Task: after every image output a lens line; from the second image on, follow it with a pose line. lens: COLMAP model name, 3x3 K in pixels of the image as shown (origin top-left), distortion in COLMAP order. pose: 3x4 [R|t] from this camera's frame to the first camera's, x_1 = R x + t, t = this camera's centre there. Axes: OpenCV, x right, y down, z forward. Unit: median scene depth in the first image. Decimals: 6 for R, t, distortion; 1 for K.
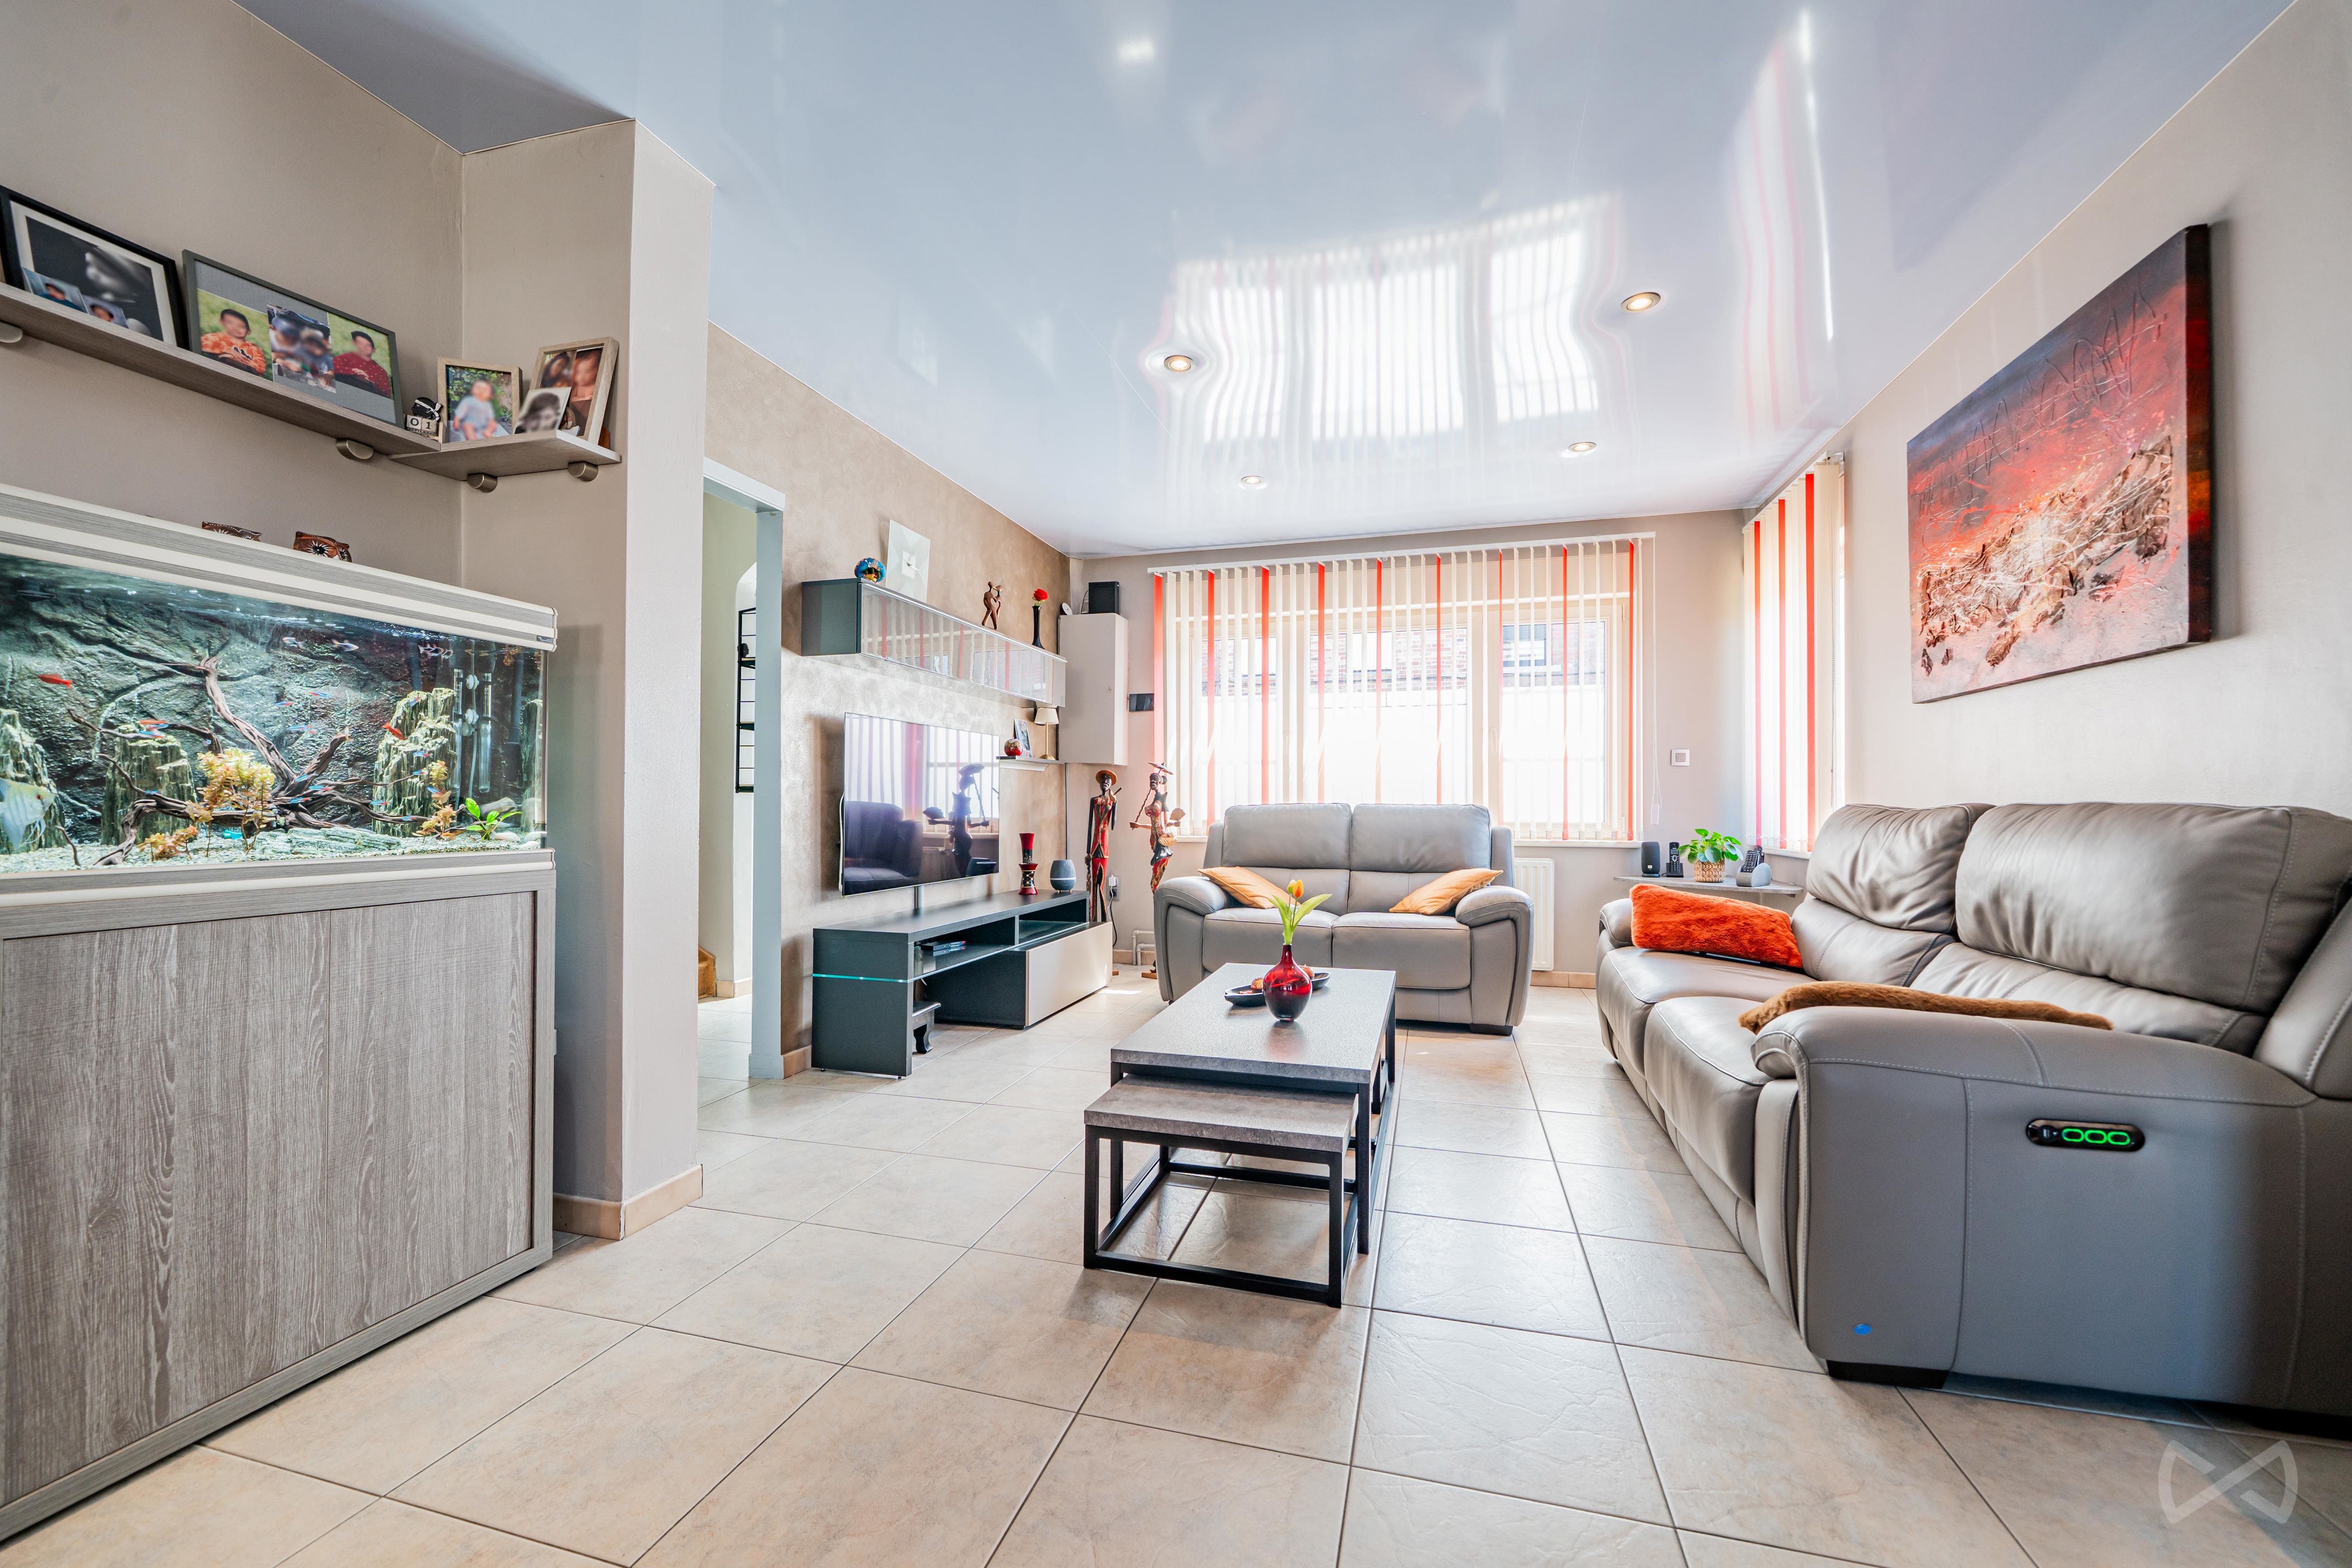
lens RADIAL K [[899.9, 0, 1189.3], [0, 899.9, 796.8], [0, 0, 1]] dist [-0.002982, 0.000388]
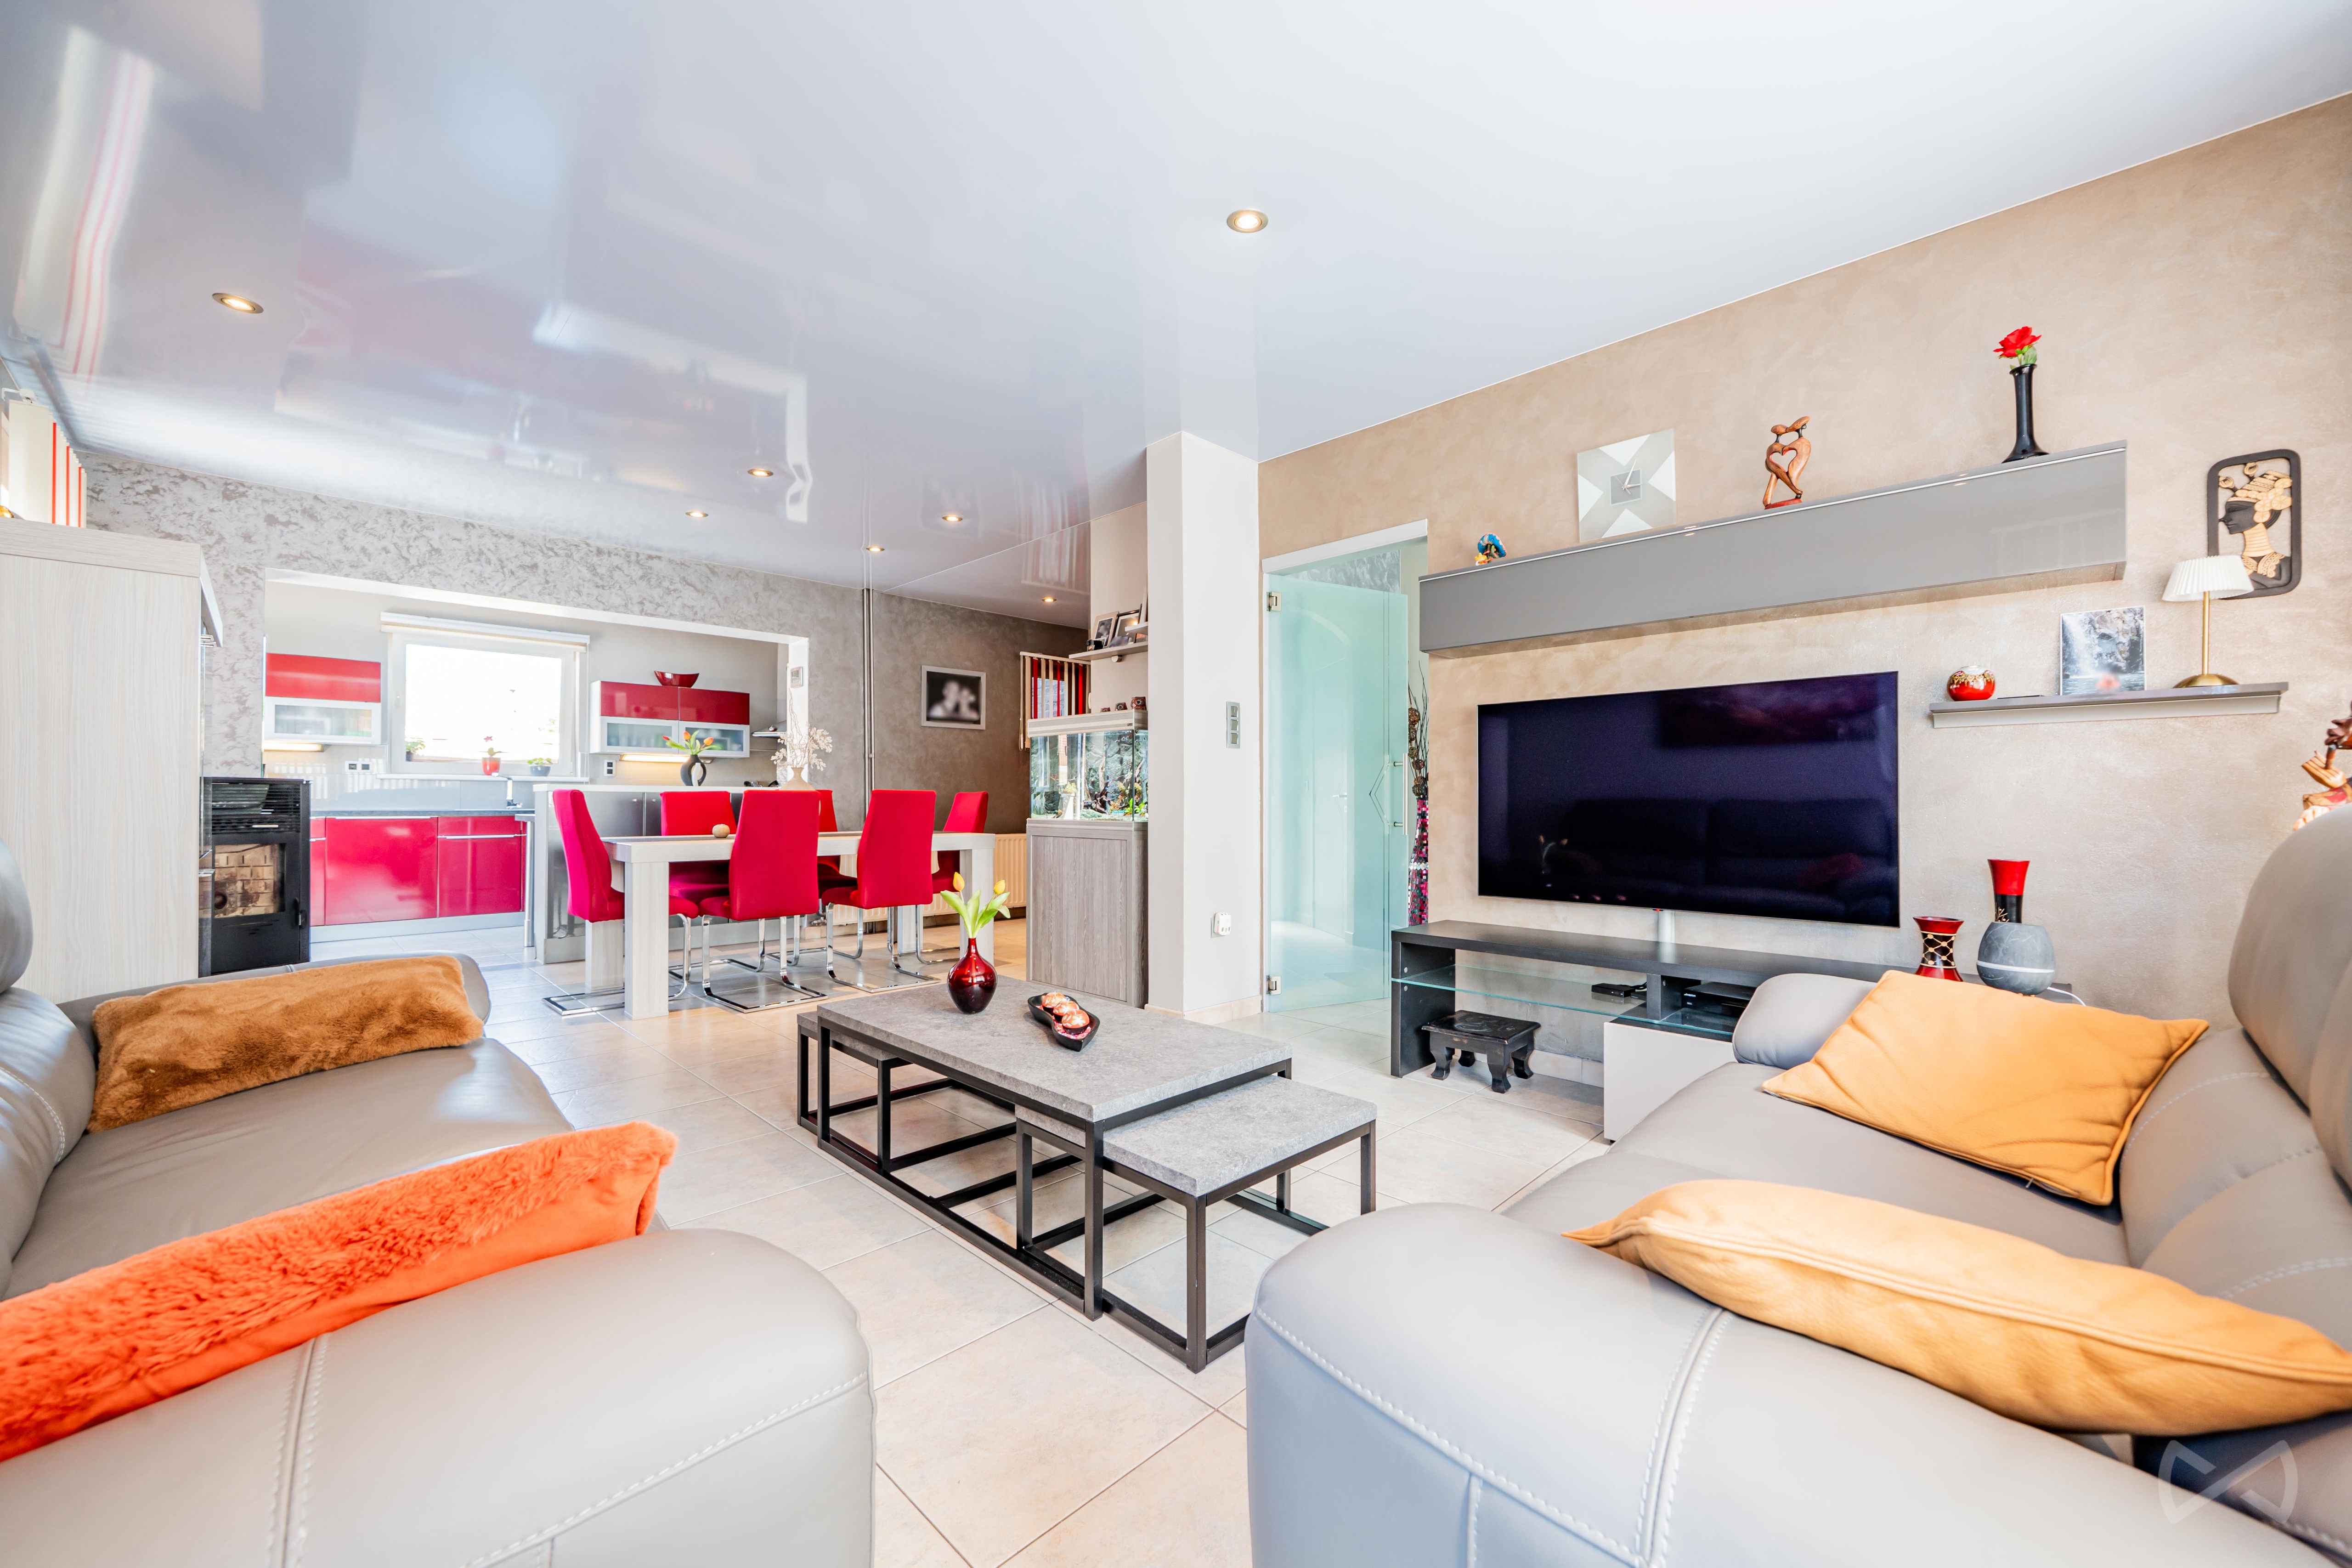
lens RADIAL K [[899.9, 0, 1186.2], [0, 899.9, 795.3], [0, 0, 1]] dist [-0.002982, 0.000388]
pose [[-0.480622, -0.009991, -0.876871, 0.626145], [0.005714, 0.999878, -0.014524, 0.015651], [0.876909, -0.011992, -0.480507, 1.210152]]
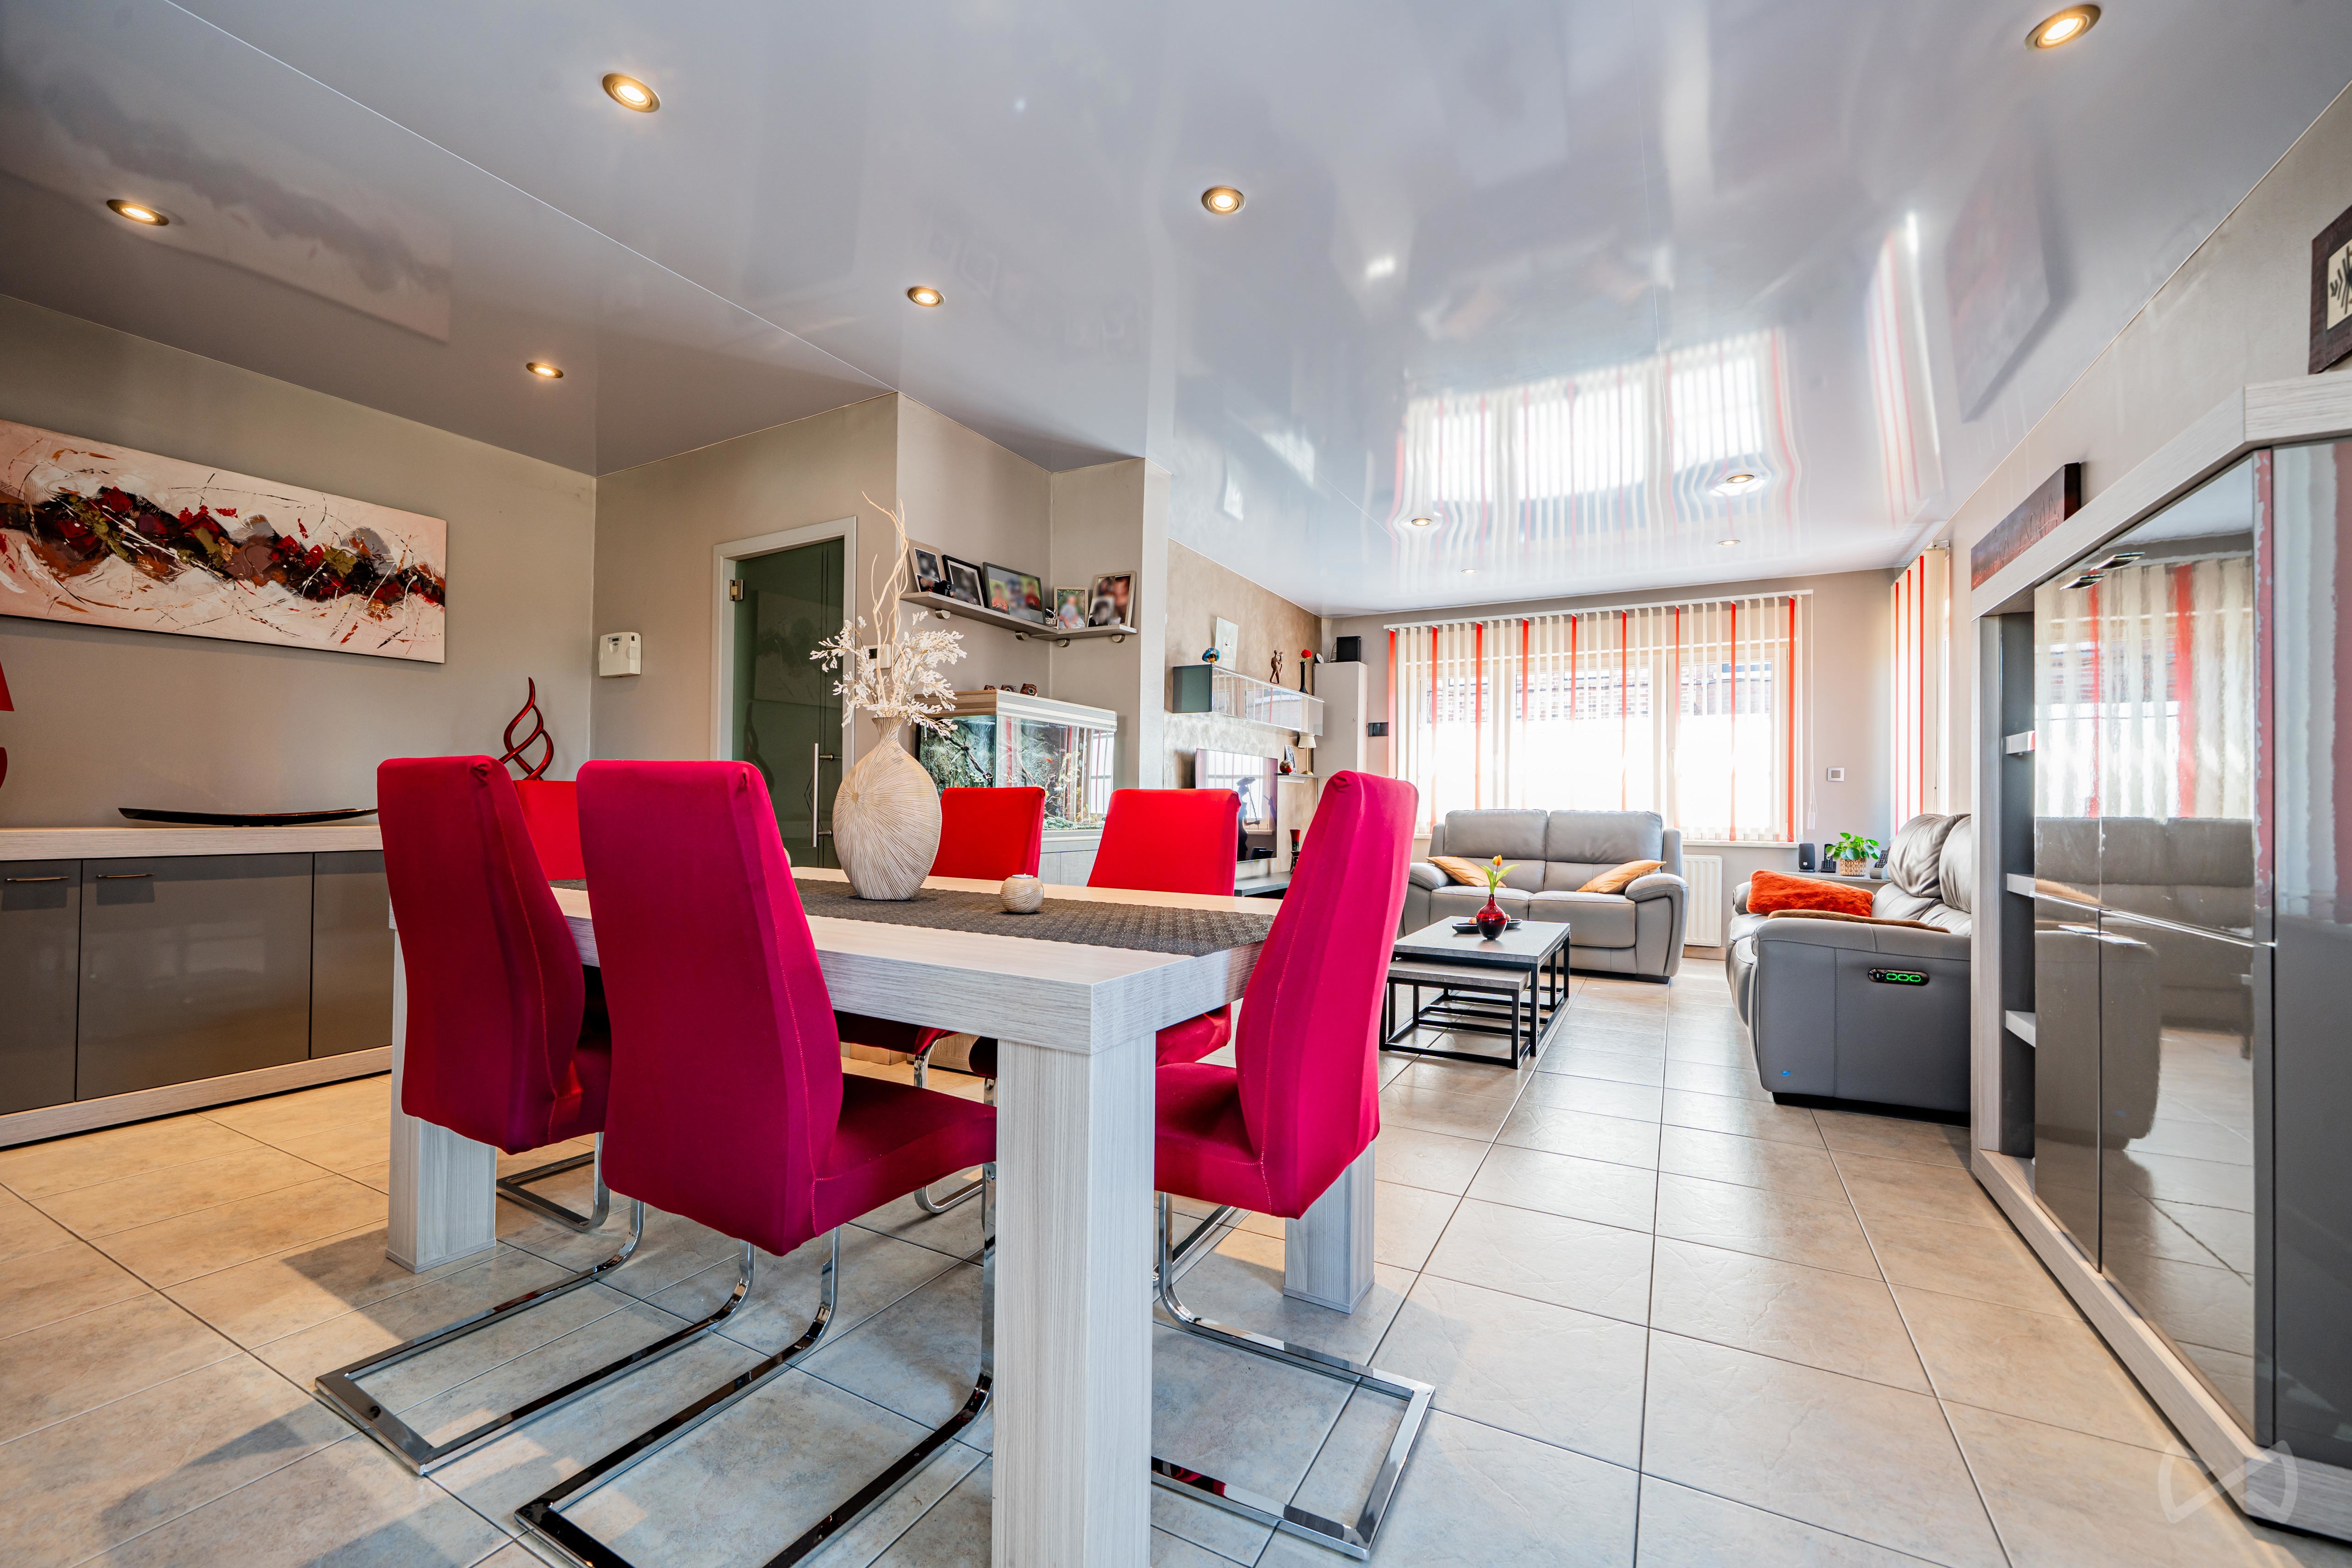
lens RADIAL K [[933.9, 0, 1184.4], [0, 933.9, 798.4], [0, 0, 1]] dist [-0.001108, -0.000082]
pose [[0.975947, 0.006768, -0.217903, -0.051625], [-0.007043, 0.999975, -0.000487, -0.006207], [0.217894, 0.002010, 0.975970, -0.588927]]
